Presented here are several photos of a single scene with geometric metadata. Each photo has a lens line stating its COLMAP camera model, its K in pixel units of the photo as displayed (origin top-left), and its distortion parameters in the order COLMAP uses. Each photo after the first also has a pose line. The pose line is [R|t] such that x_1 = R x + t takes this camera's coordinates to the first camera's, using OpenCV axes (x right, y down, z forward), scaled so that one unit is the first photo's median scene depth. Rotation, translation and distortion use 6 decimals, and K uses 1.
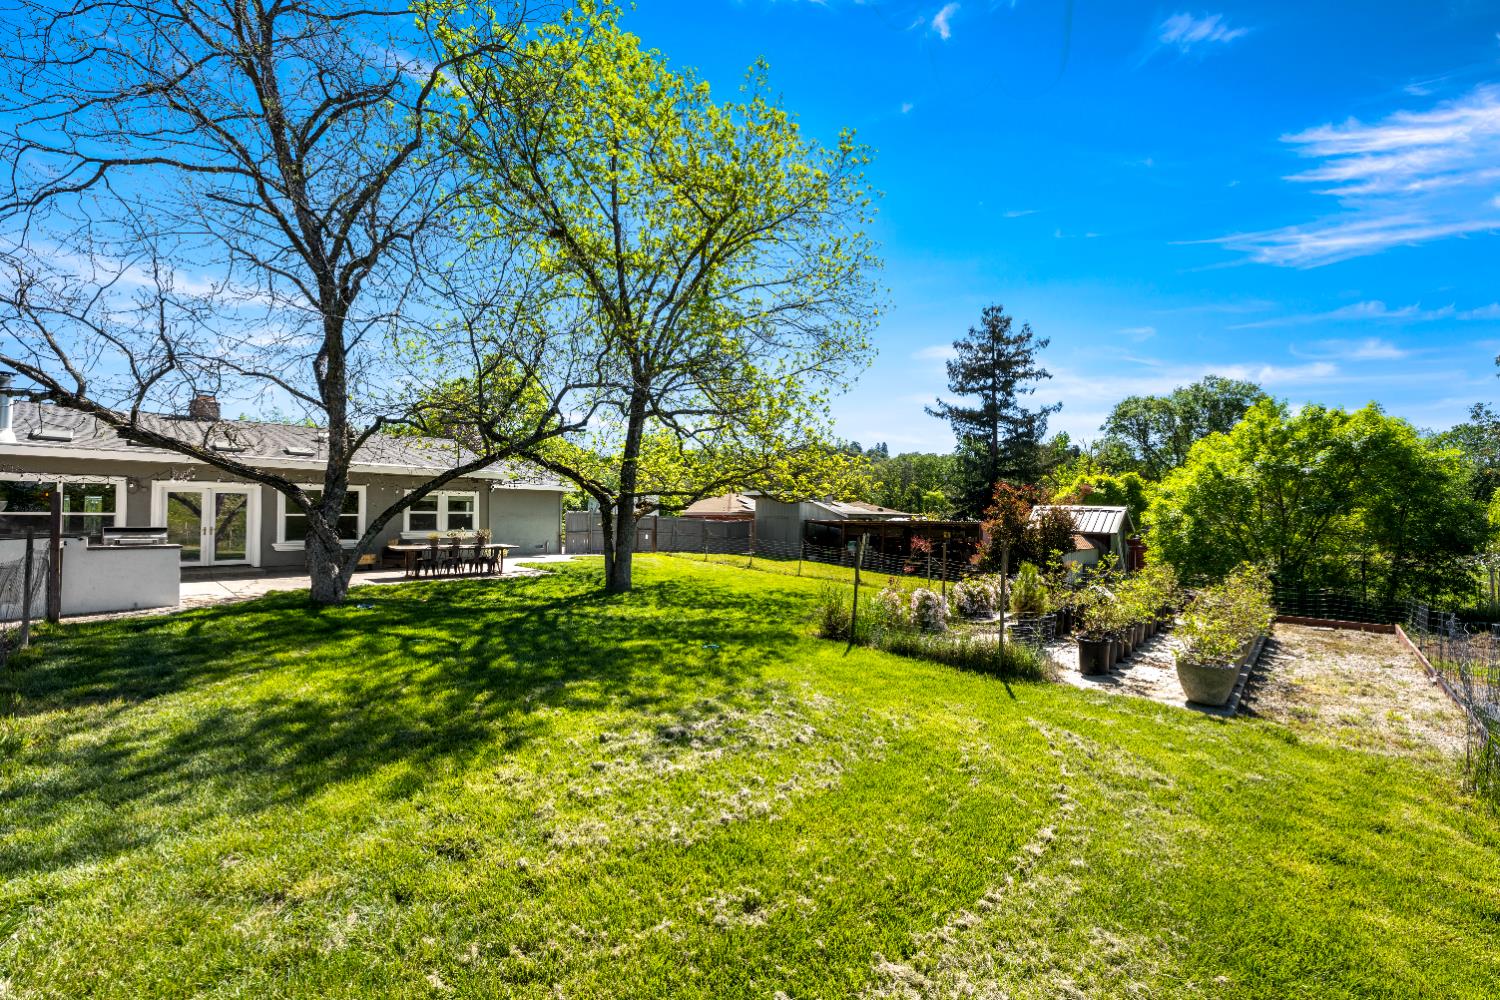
lens RADIAL K [[600.4, 0, 751.0], [0, 600.4, 501.2], [0, 0, 1]] dist [-0.003360, -0.000893]
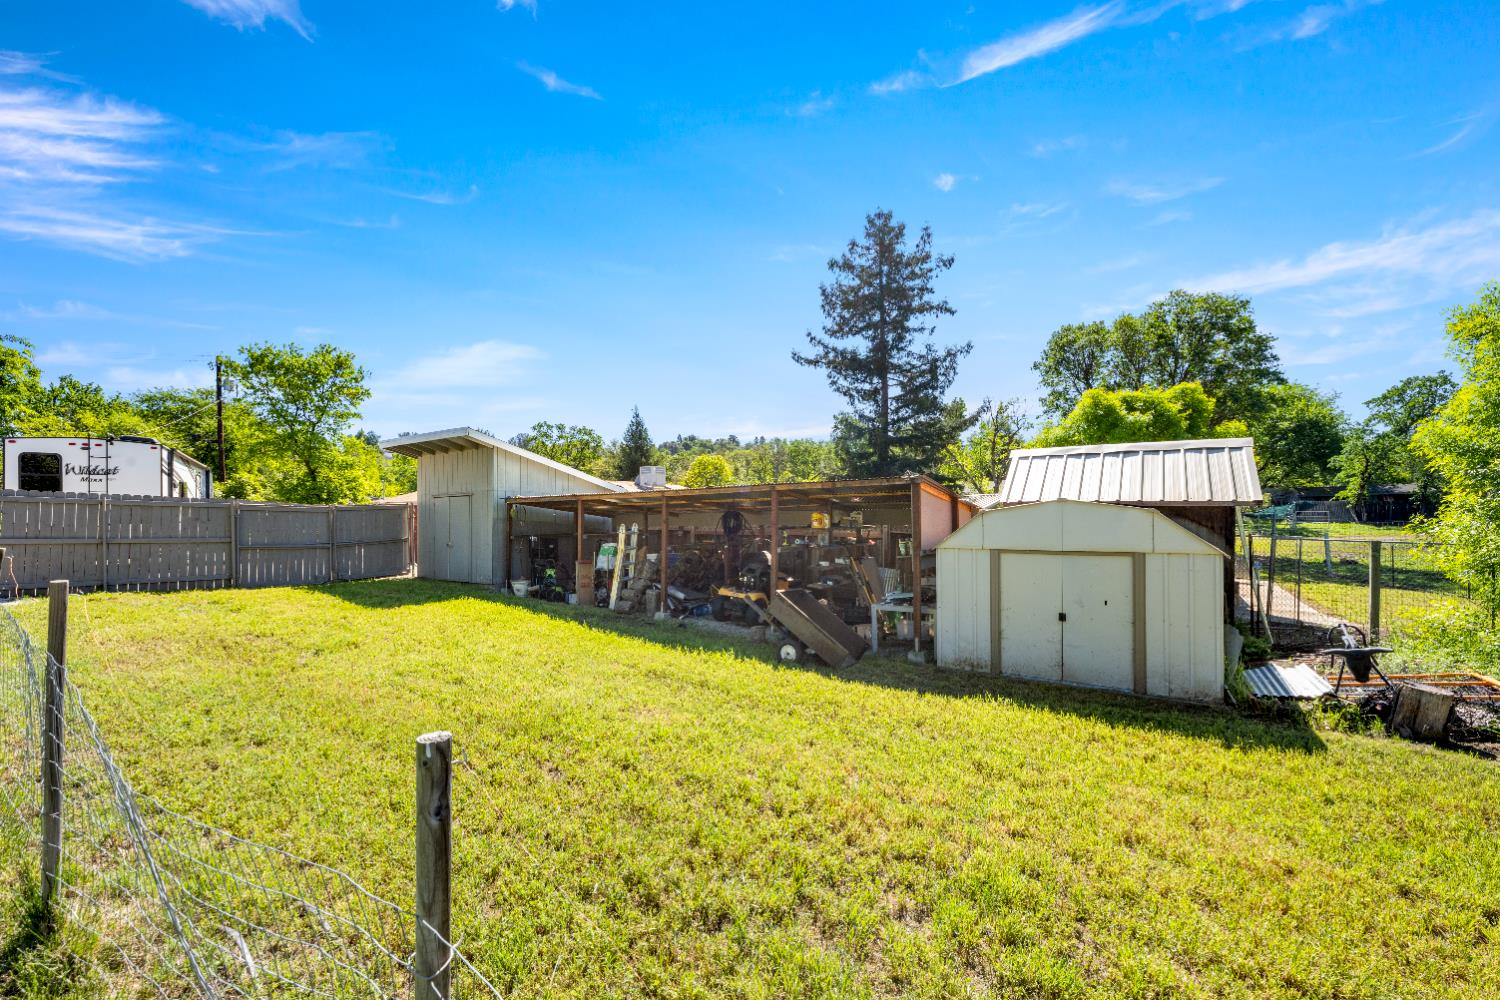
lens RADIAL K [[600.4, 0, 746.1], [0, 600.4, 496.4], [0, 0, 1]] dist [-0.003360, -0.000893]
pose [[0.982861, -0.014563, 0.183772, 0.102878], [0.015430, 0.999876, -0.003290, 0.020878], [-0.183702, 0.006069, 0.982963, 0.311333]]
